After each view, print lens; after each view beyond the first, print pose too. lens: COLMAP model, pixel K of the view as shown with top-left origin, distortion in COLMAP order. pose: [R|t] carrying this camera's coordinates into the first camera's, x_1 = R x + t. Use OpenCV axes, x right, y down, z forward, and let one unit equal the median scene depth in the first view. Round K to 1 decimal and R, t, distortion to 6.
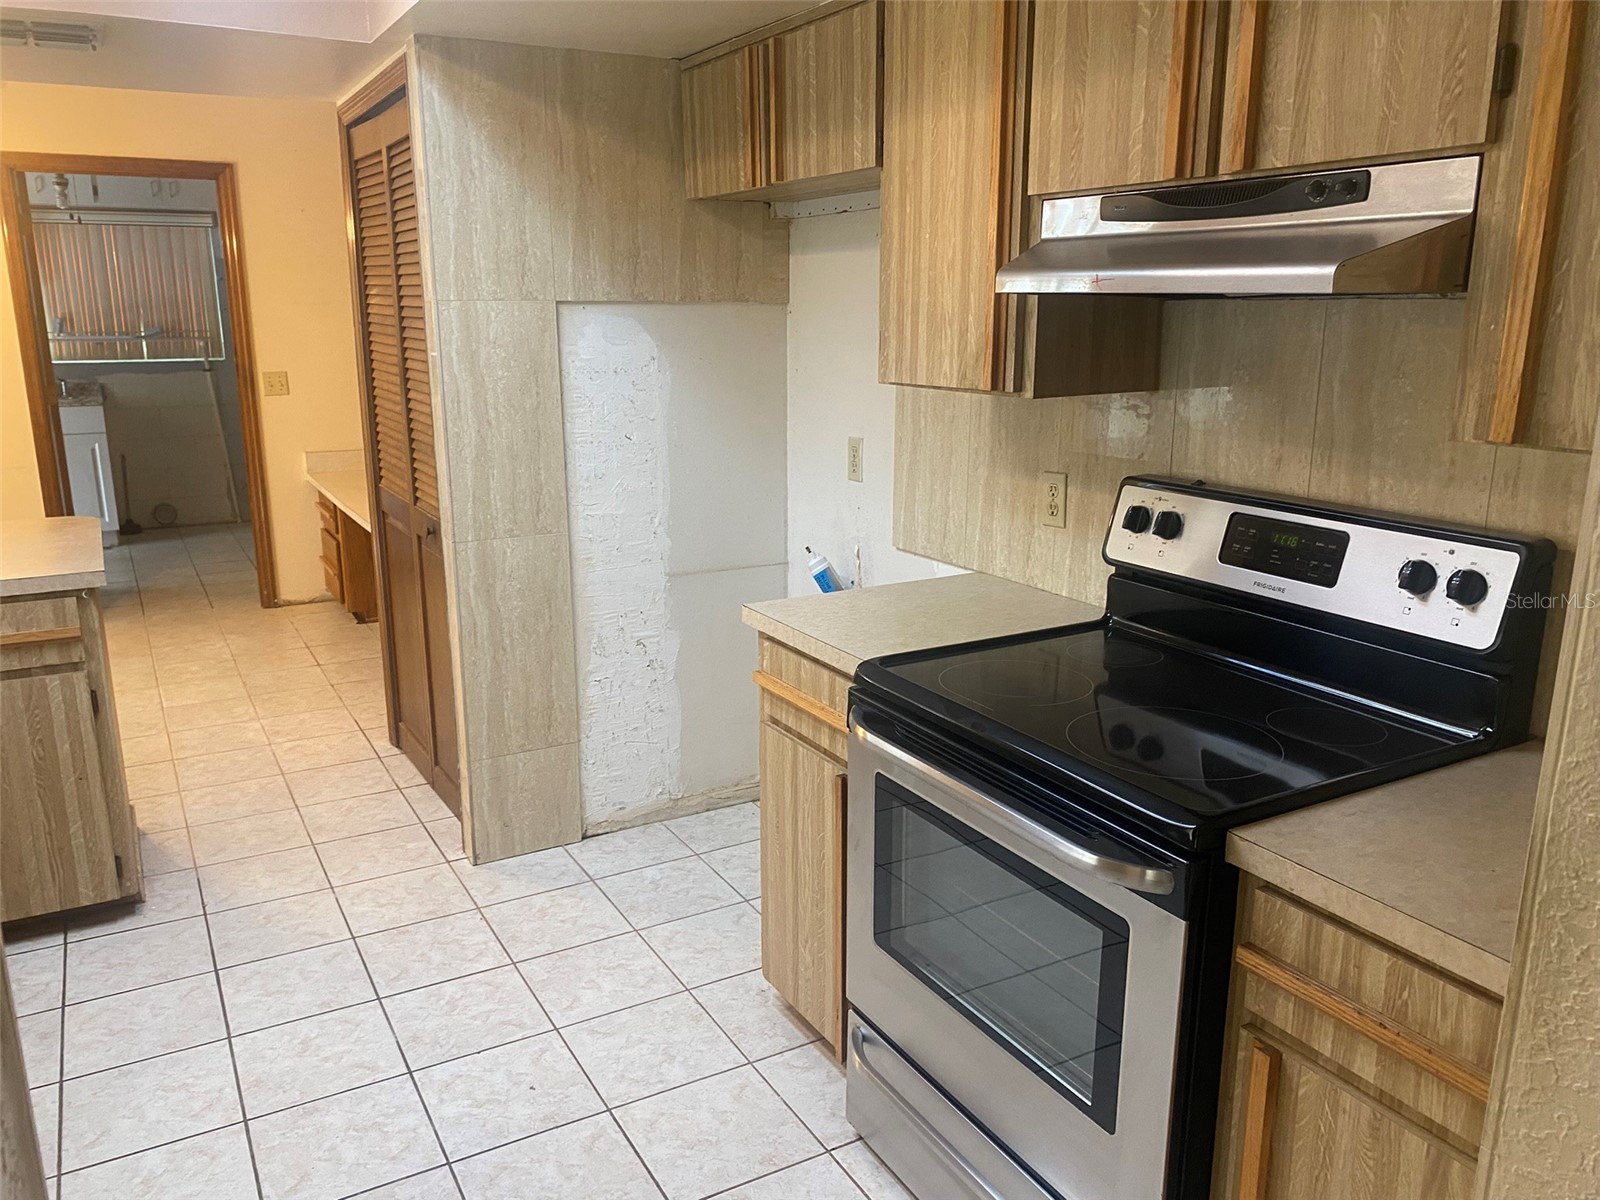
lens RADIAL K [[1213.2, 0, 758.1], [0, 1213.2, 607.6], [0, 0, 1]] dist [0.042171, -0.041750]
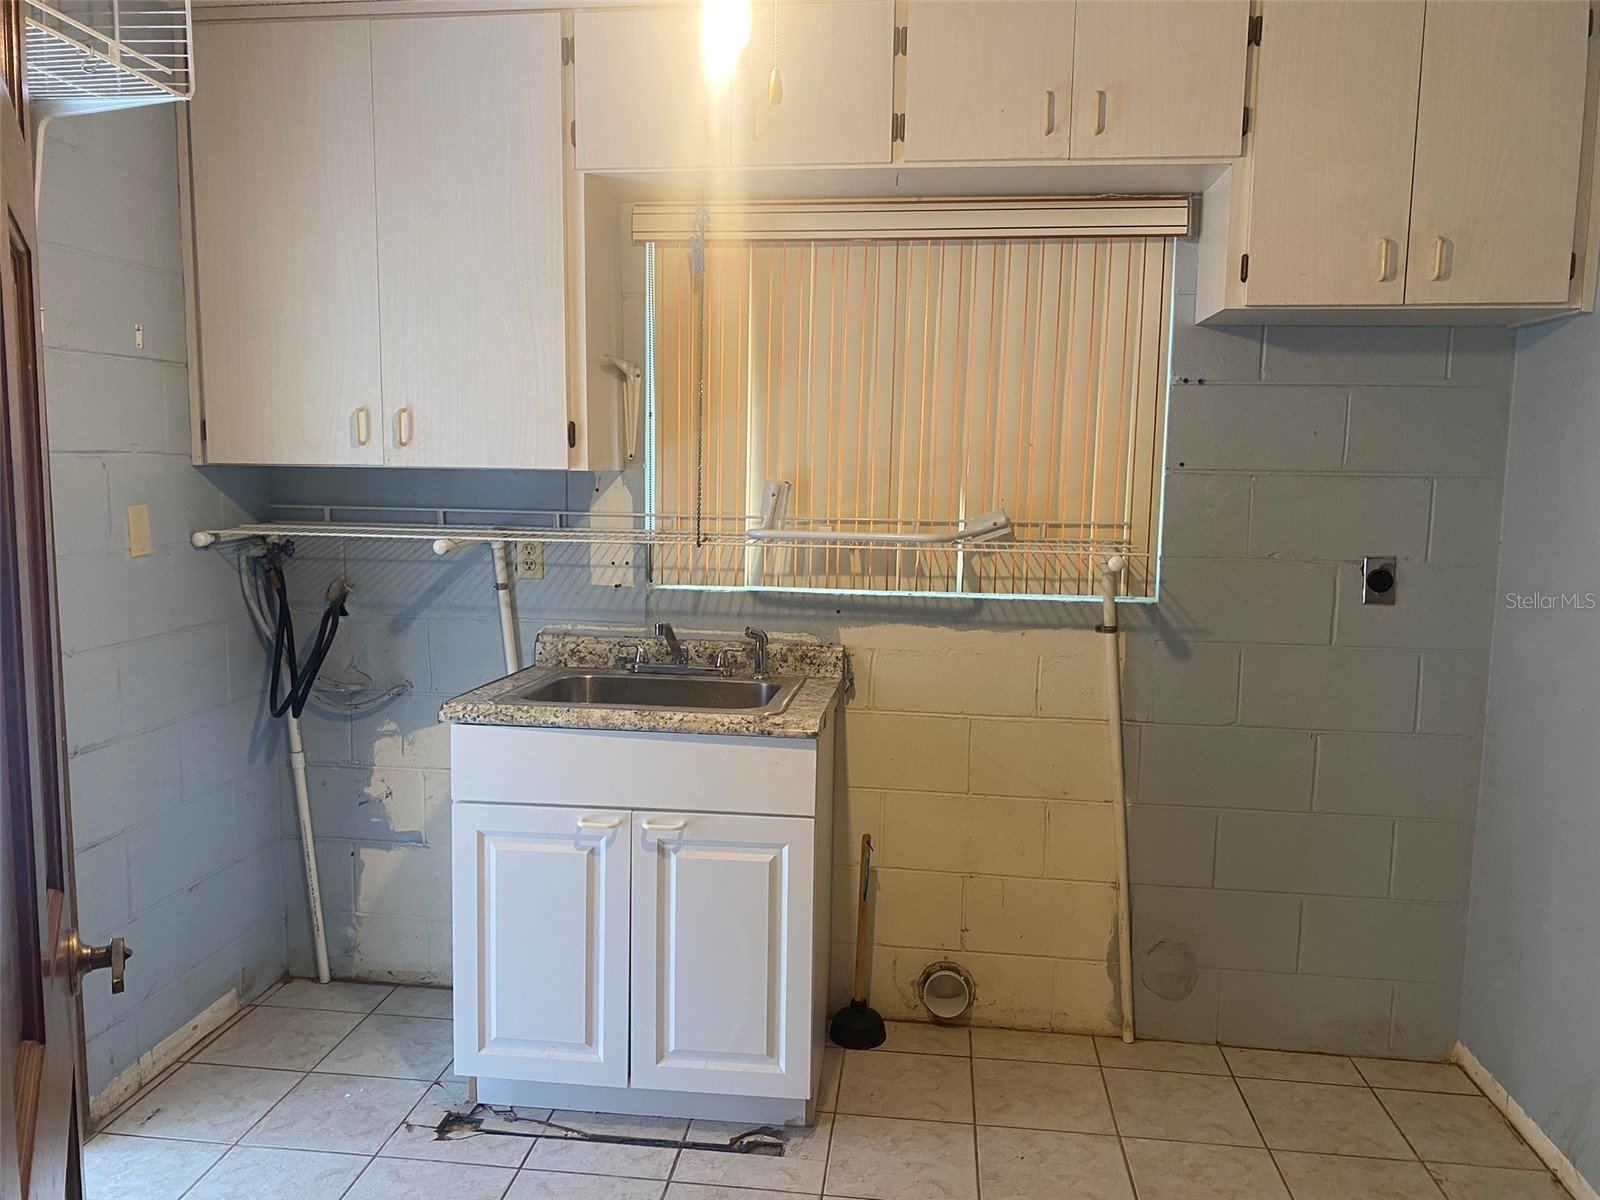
lens RADIAL K [[1213.2, 0, 798.4], [0, 1213.2, 584.0], [0, 0, 1]] dist [0.042171, -0.041750]
pose [[0.815451, 0.087080, -0.572238, -0.766470], [-0.156096, 0.985075, -0.072536, -0.399874], [0.557381, 0.148474, 0.816873, 1.562680]]
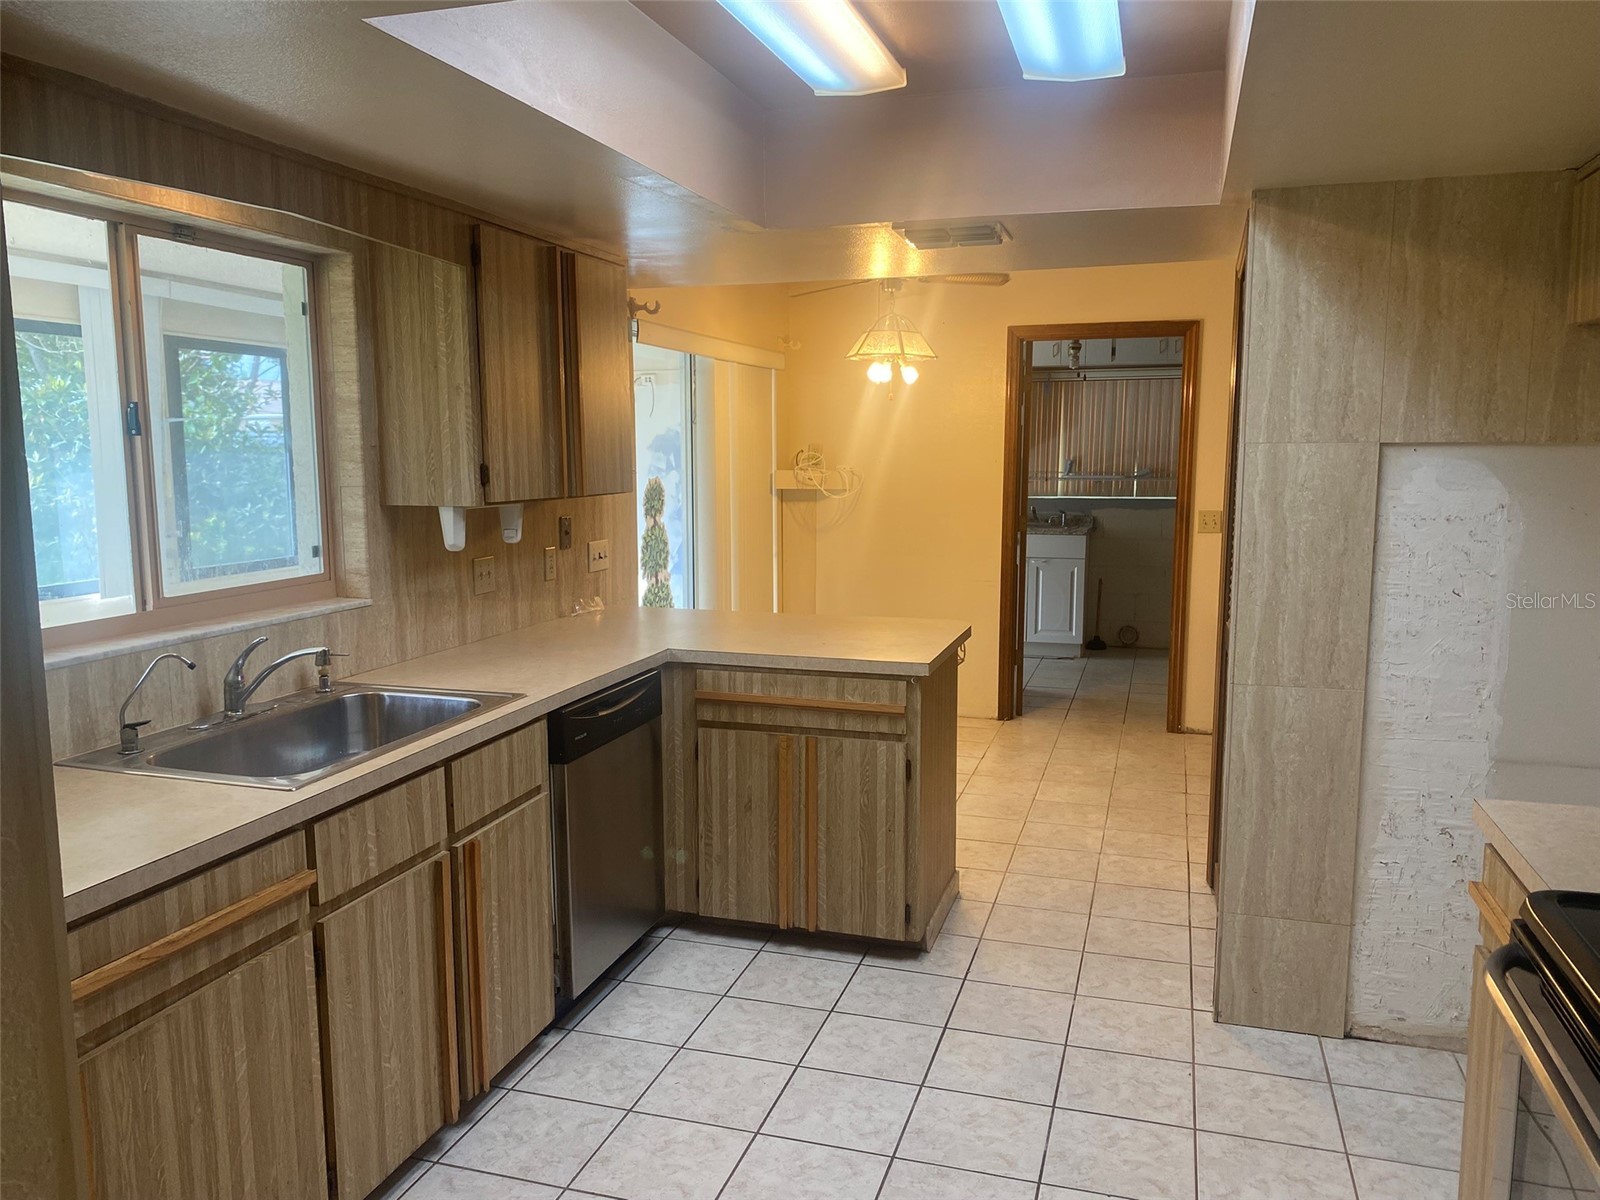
lens RADIAL K [[1213.2, 0, 795.2], [0, 1213.2, 609.3], [0, 0, 1]] dist [0.042171, -0.041750]
pose [[0.697736, 0.098238, -0.709587, 0.189887], [-0.177308, 0.983414, -0.038199, -0.011547], [0.694065, 0.152469, 0.703582, 0.051860]]
